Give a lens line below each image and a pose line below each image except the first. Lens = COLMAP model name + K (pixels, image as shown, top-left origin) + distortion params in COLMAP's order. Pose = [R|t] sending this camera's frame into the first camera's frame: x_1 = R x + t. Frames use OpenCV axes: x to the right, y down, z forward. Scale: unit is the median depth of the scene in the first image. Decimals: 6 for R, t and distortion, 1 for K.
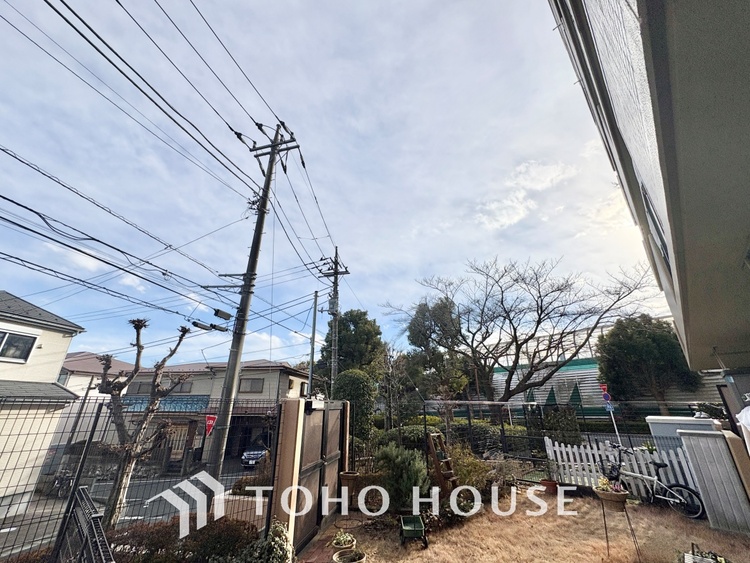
lens RADIAL K [[297.8, 0, 373.2], [0, 297.8, 282.5], [0, 0, 1]] dist [-0.001369, 0.000104]
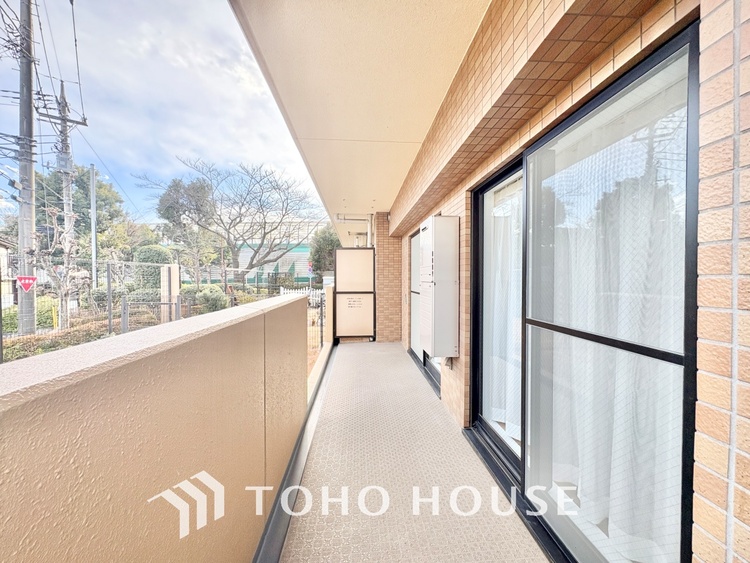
lens RADIAL K [[297.8, 0, 373.2], [0, 297.8, 282.5], [0, 0, 1]] dist [-0.001369, 0.000104]
pose [[0.671208, -0.014803, 0.741121, -0.167329], [-0.278588, 0.921468, 0.270713, -0.075632], [-0.686927, -0.388172, 0.614373, -0.229086]]
